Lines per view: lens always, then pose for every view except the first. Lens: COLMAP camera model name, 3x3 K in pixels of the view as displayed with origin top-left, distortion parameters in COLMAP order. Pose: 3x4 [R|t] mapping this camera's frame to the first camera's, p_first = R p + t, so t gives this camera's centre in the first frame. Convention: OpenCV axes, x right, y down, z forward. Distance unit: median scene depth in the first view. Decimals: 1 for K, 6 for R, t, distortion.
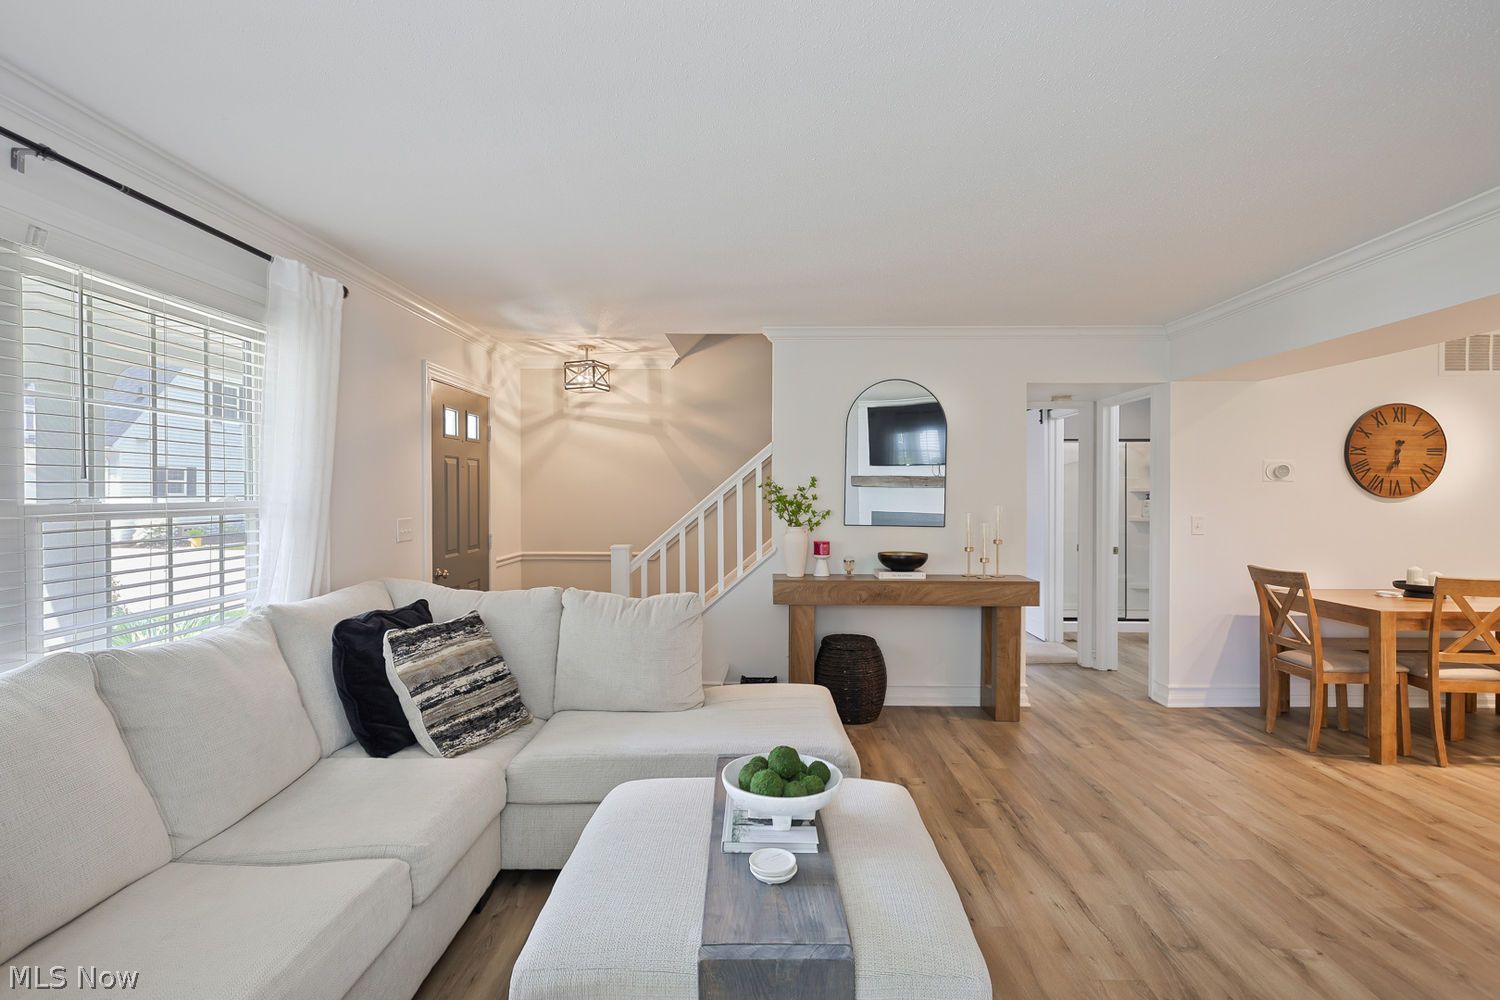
lens RADIAL K [[728.5, 0, 743.2], [0, 728.5, 492.5], [0, 0, 1]] dist [0.002730, 0.000043]
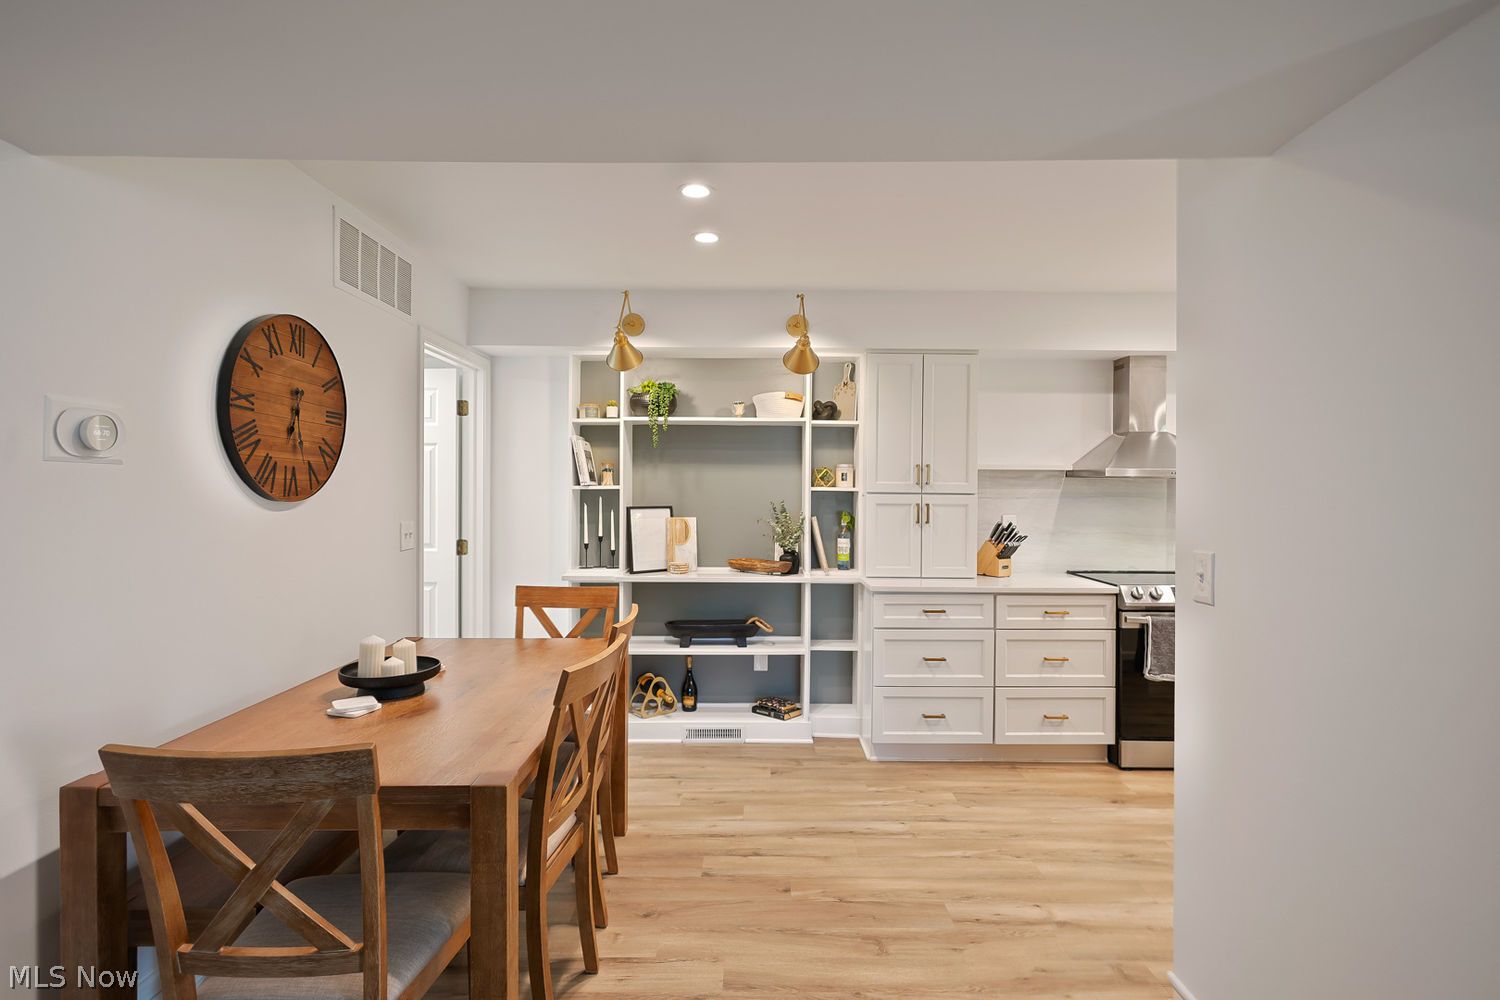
lens RADIAL K [[742.7, 0, 755.0], [0, 742.7, 490.7], [0, 0, 1]] dist [0.001695, 0.000299]
pose [[-0.032580, -0.004152, 0.999460, 0.363799], [-0.001440, 0.999991, 0.004107, -0.002651], [-0.999468, -0.001305, -0.032586, 0.694182]]
